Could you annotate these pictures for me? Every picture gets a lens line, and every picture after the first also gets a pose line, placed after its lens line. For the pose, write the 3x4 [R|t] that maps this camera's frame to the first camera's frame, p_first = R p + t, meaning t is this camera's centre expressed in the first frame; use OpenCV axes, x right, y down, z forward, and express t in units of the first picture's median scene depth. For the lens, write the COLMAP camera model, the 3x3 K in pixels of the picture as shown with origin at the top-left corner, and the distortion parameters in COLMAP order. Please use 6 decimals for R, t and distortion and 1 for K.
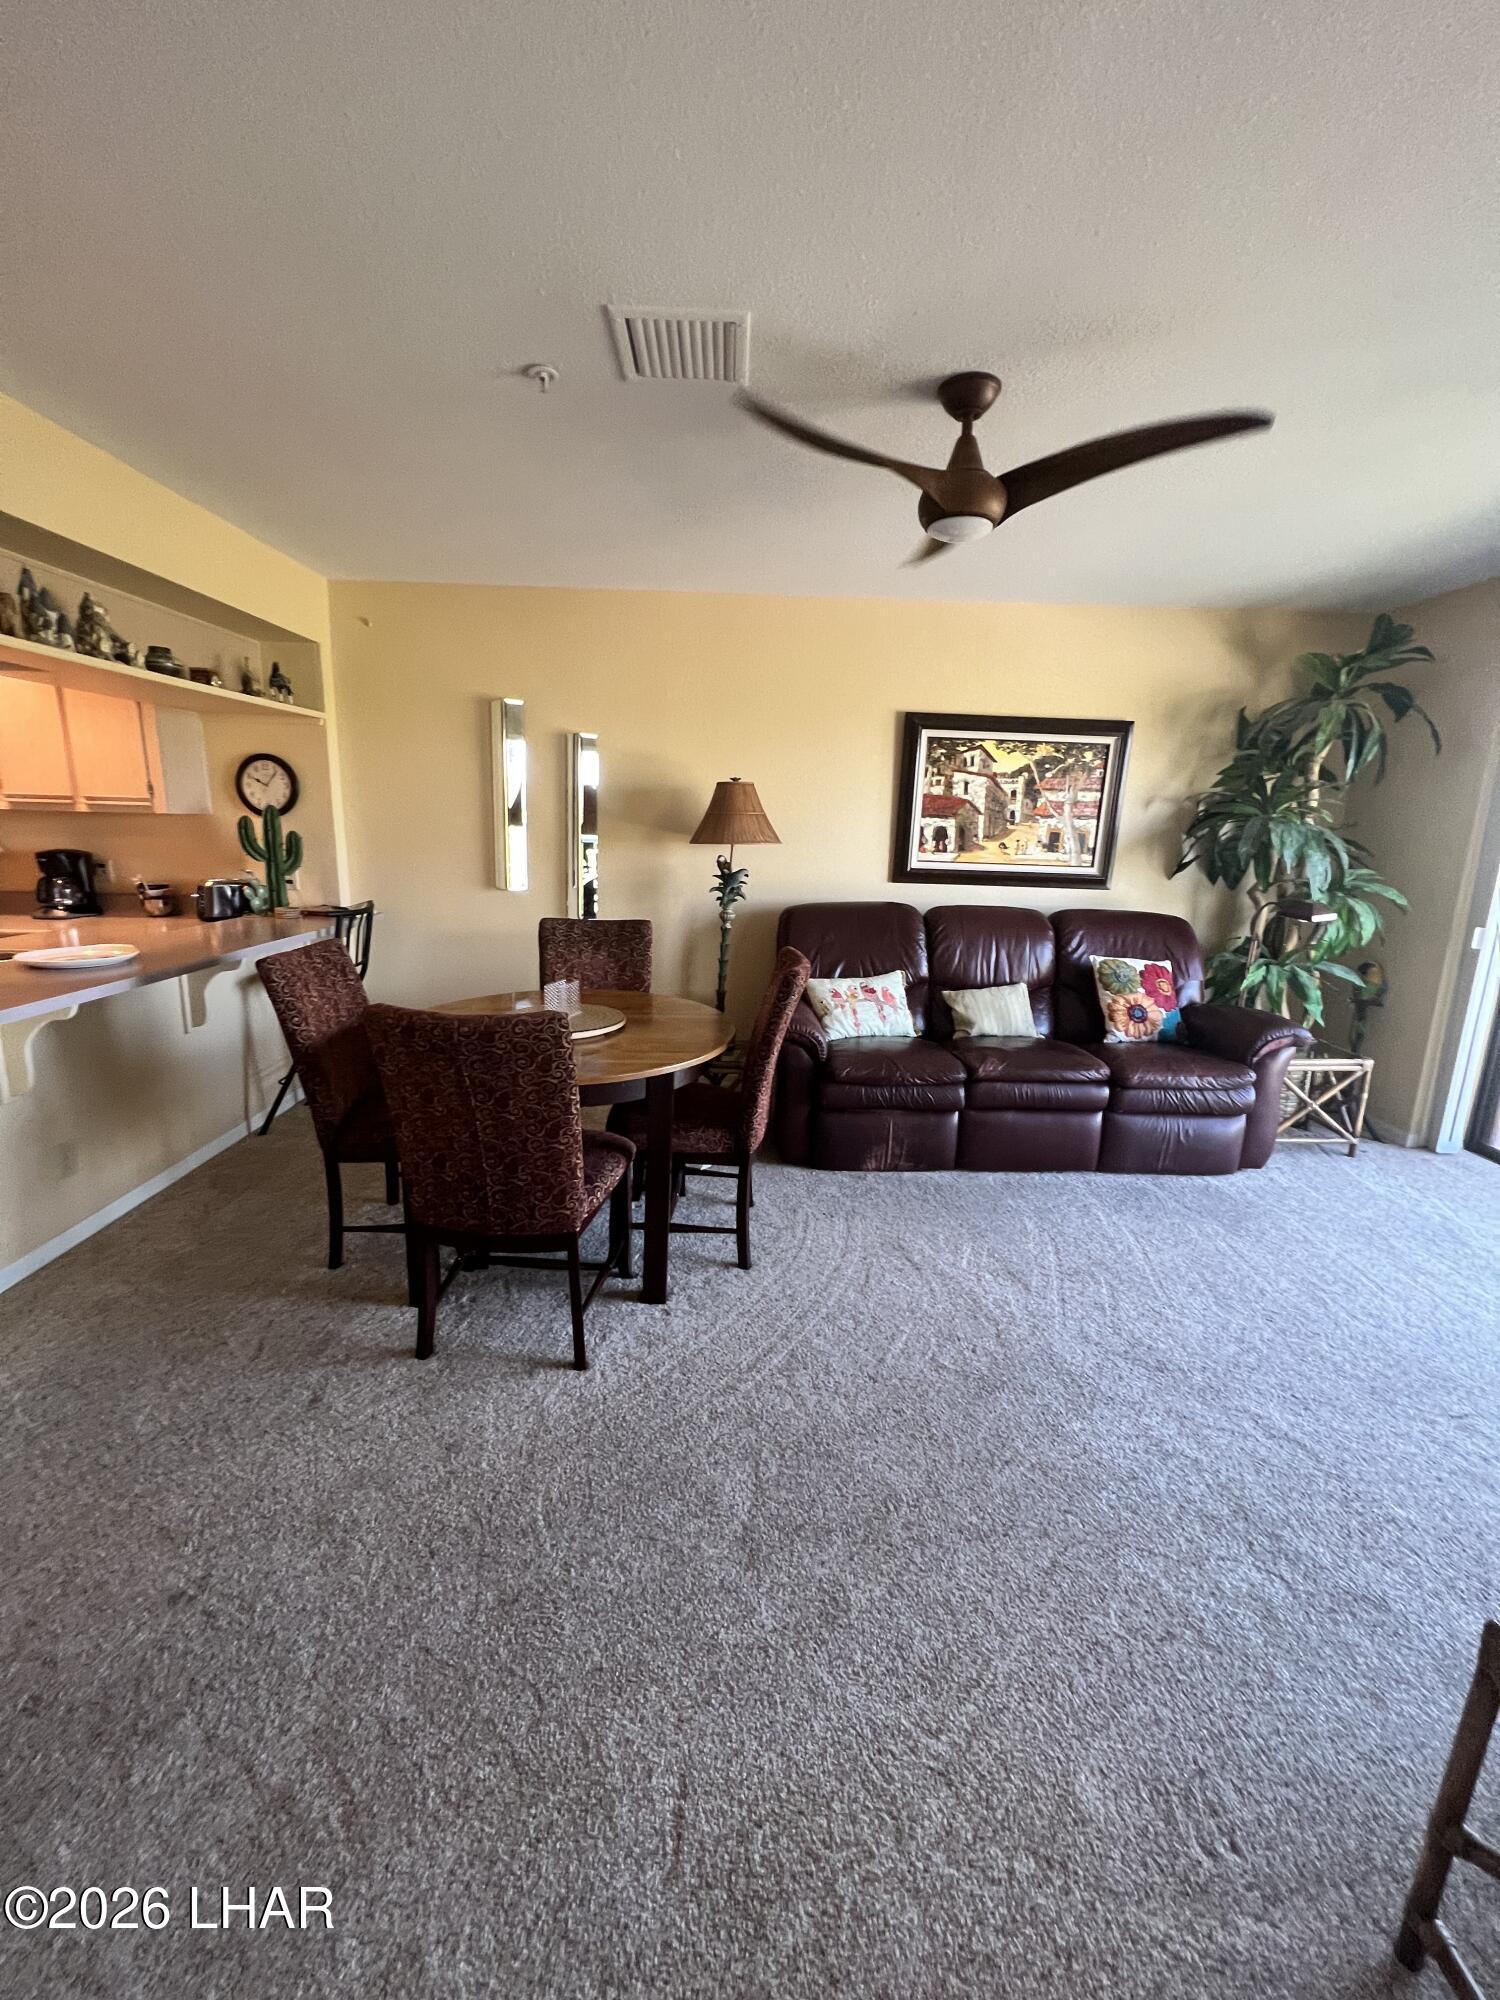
lens RADIAL K [[806.5, 0, 761.5], [0, 806.5, 1003.6], [0, 0, 1]] dist [-0.001336, 0.000661]
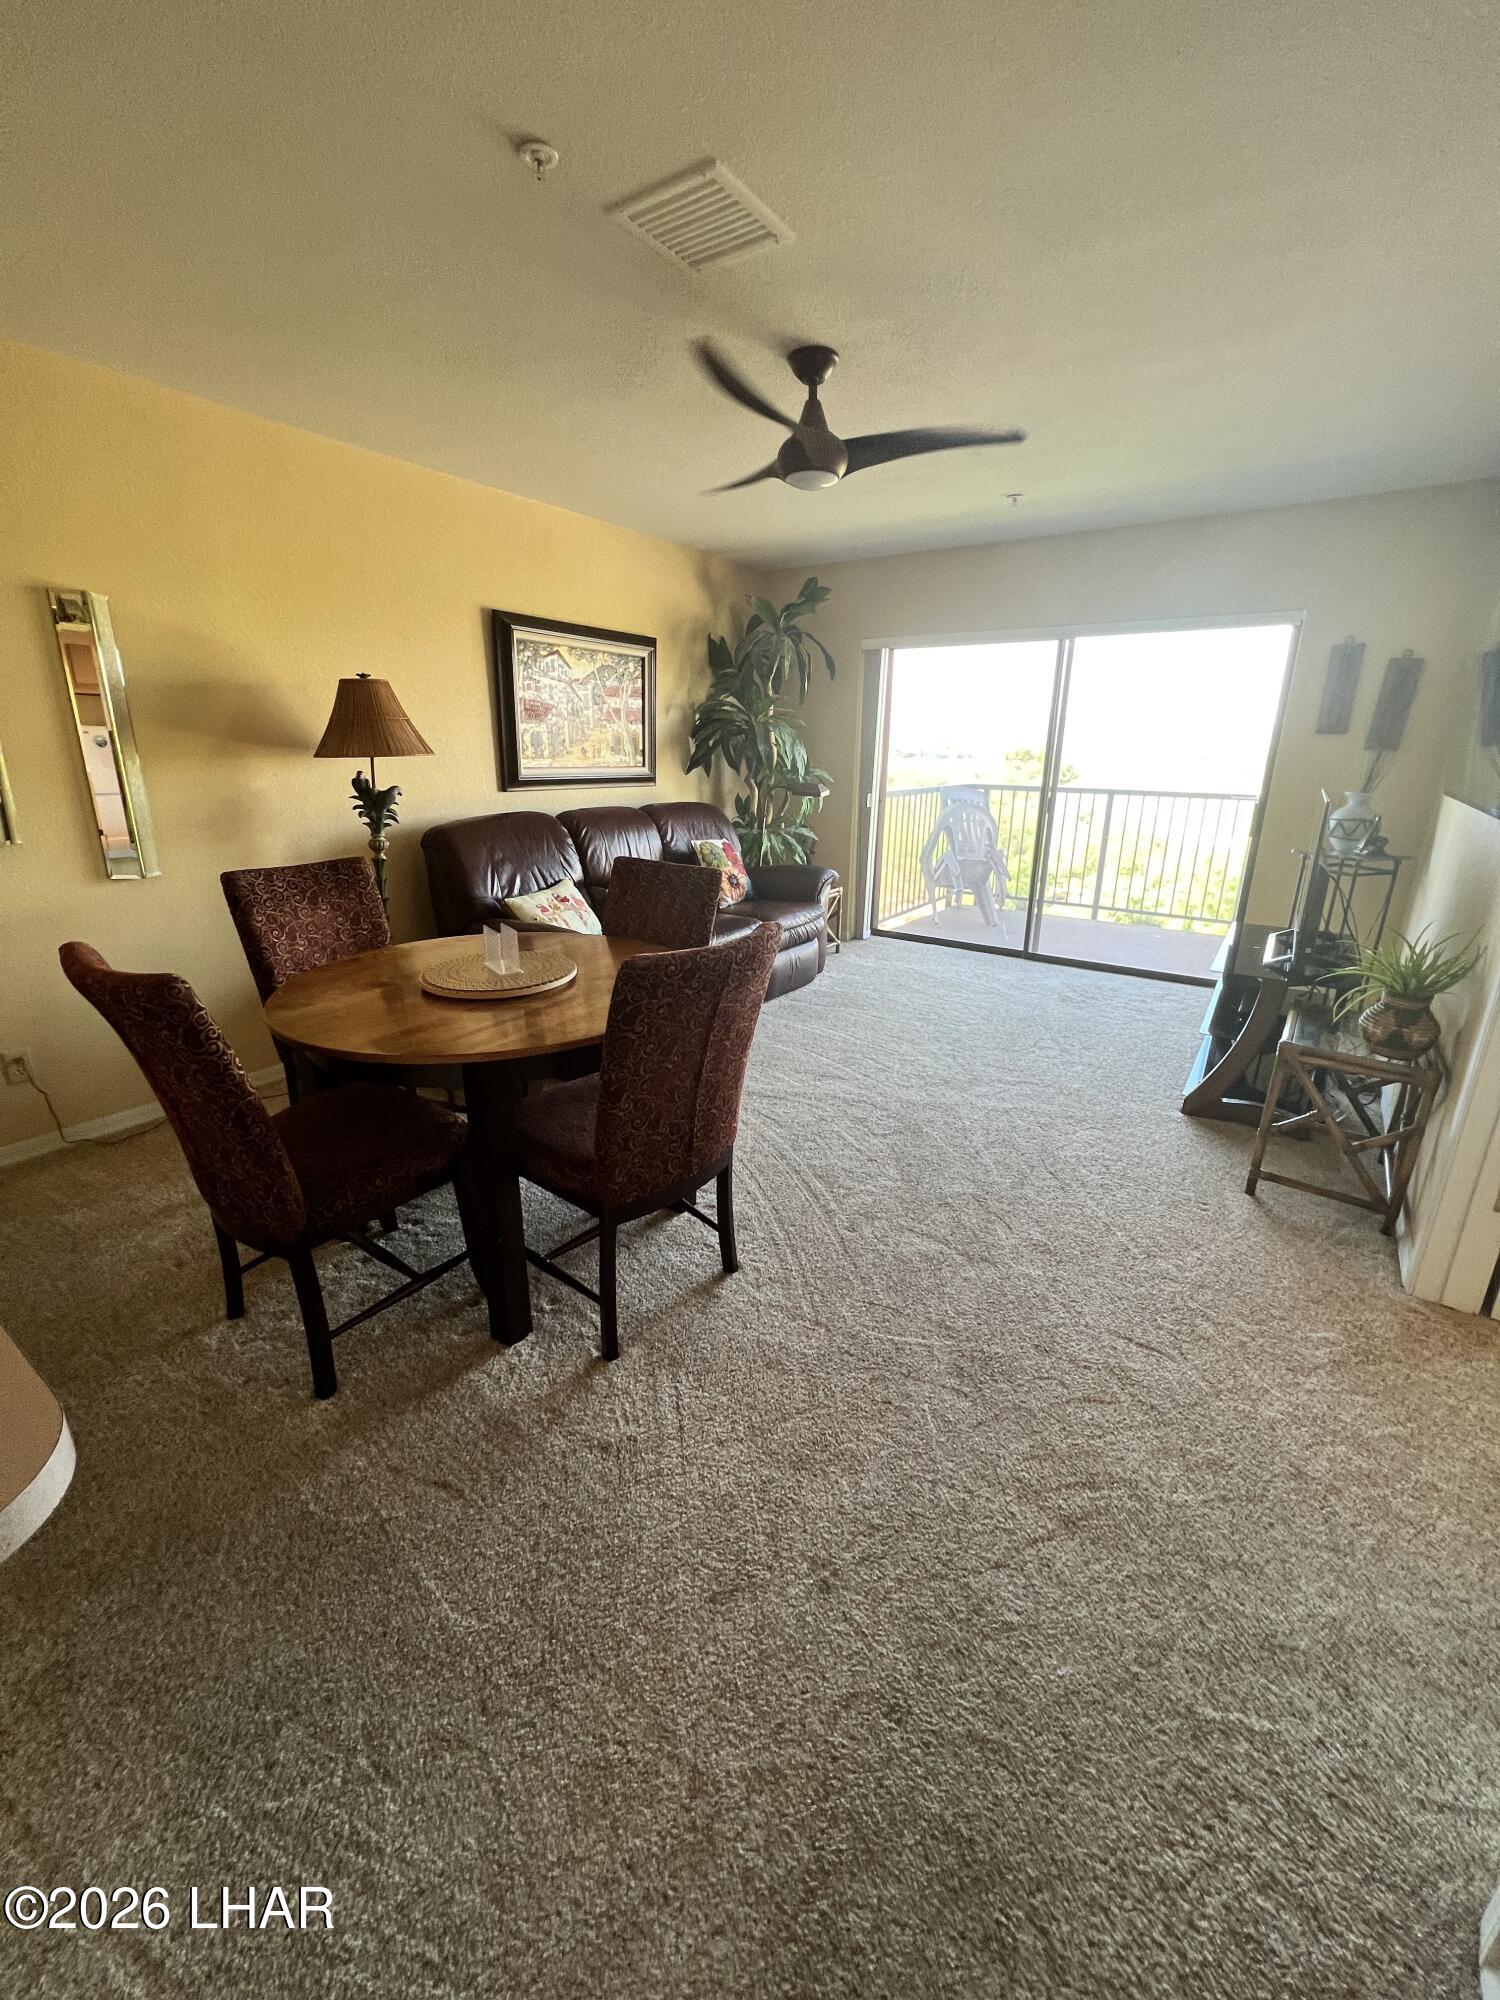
lens RADIAL K [[806.5, 0, 761.0], [0, 806.5, 1002.1], [0, 0, 1]] dist [-0.001336, 0.000661]
pose [[0.580711, -0.268325, 0.768619, -0.508914], [0.183240, 0.962977, 0.197733, -0.045097], [-0.793220, 0.026016, 0.608380, 0.183336]]
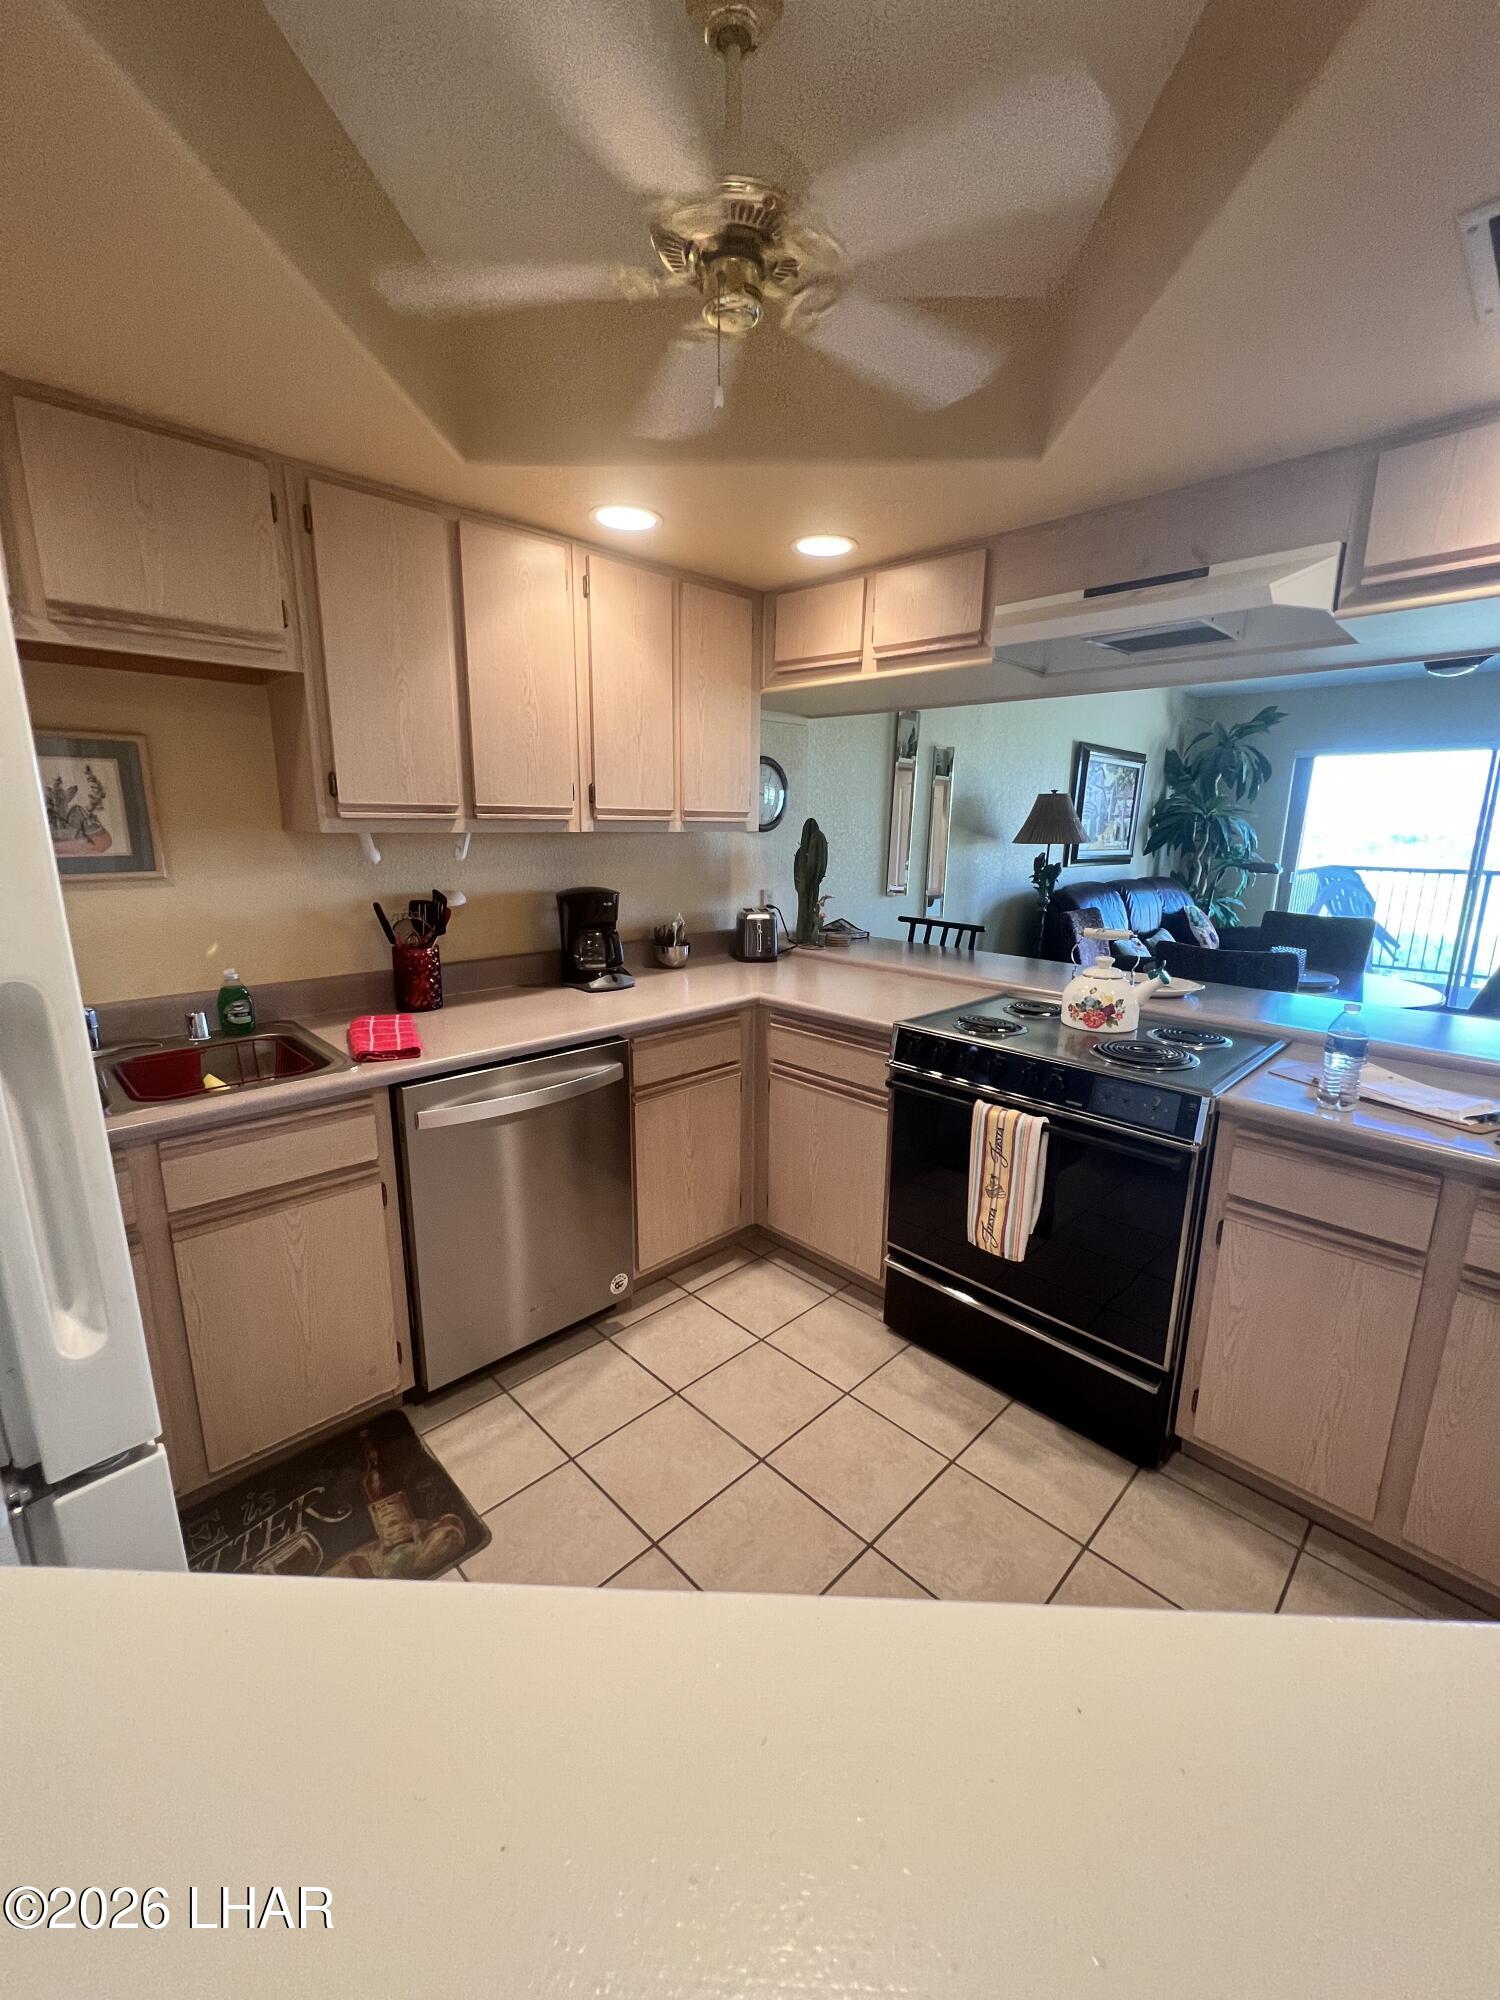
lens RADIAL K [[806.5, 0, 764.2], [0, 806.5, 1005.4], [0, 0, 1]] dist [-0.001336, 0.000661]
pose [[0.714478, -0.174189, 0.677628, -1.228630], [0.163071, 0.983298, 0.080825, -0.124770], [-0.680389, 0.052754, 0.730950, 0.406627]]
